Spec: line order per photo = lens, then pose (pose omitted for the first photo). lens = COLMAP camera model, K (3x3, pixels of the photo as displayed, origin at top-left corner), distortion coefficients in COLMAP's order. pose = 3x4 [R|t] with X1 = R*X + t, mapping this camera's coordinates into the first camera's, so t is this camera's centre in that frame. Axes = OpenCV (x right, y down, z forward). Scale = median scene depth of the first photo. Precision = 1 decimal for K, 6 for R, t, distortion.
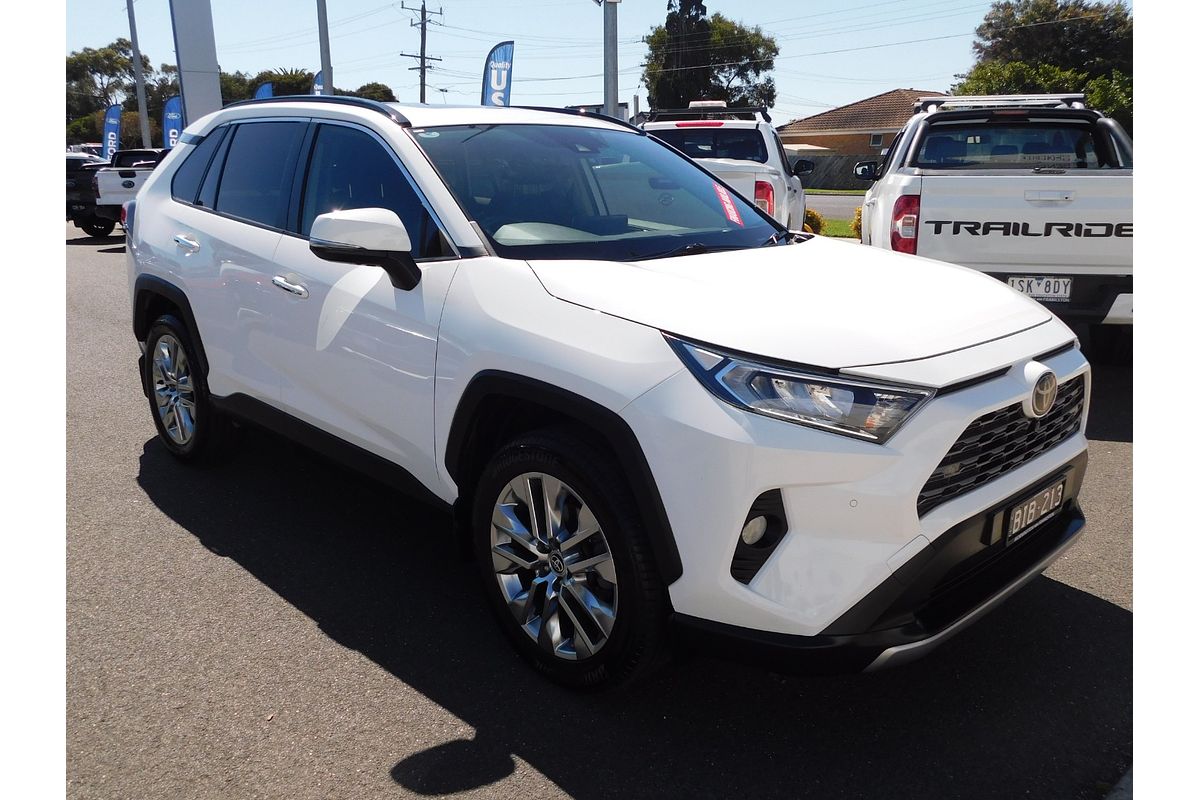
lens RADIAL K [[979.7, 0, 600.0], [0, 979.7, 400.0], [0, 0, 1]] dist [-0.005951, 0.008133]
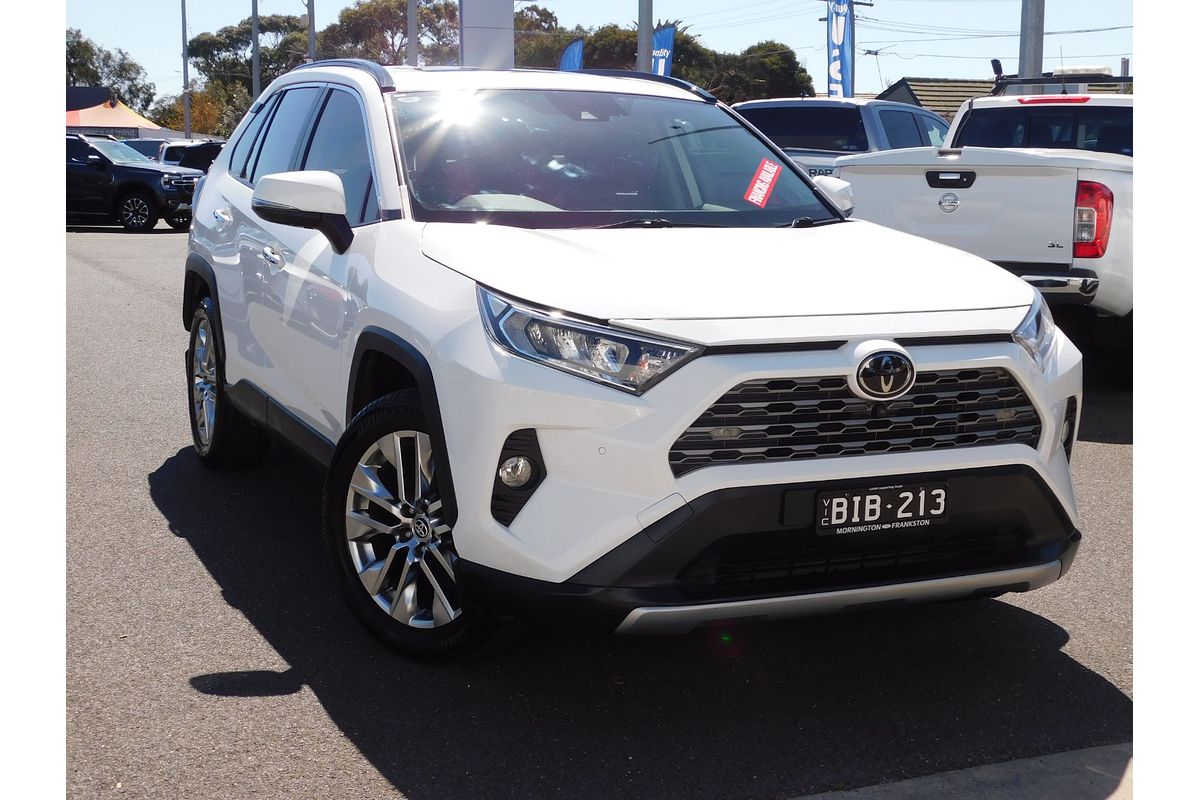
lens RADIAL K [[1674.9, 0, 600.0], [0, 1674.9, 400.0], [0, 0, 1]] dist [0.009878, 0.059528]
pose [[0.939629, 0.064470, -0.336066, 0.671896], [-0.098253, 0.991568, -0.084493, 0.160807], [0.327785, 0.112412, 0.938041, -0.504953]]
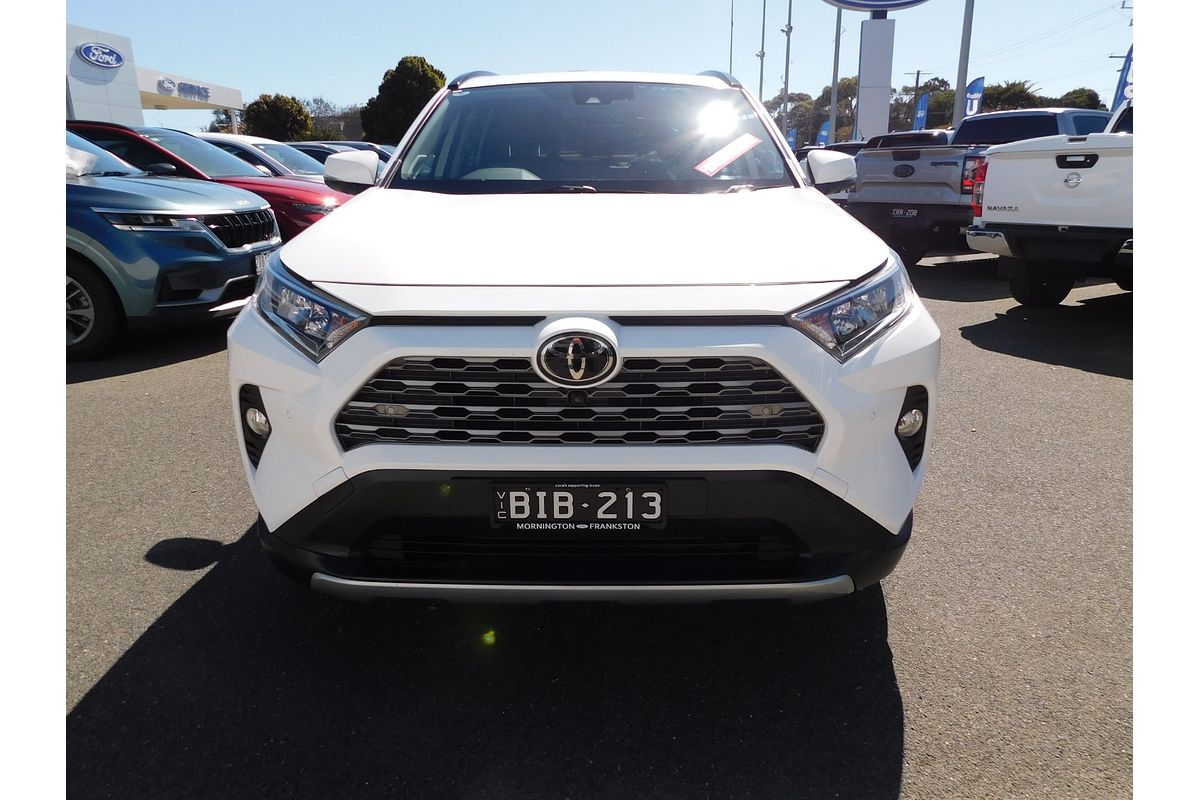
lens RADIAL K [[792.1, 0, 600.0], [0, 792.1, 400.0], [0, 0, 1]] dist [0.041743, -0.001584]
pose [[0.705239, 0.202485, -0.679440, 0.832476], [-0.175416, 0.978386, 0.109500, -0.043219], [0.686926, 0.041961, 0.725515, 0.506939]]
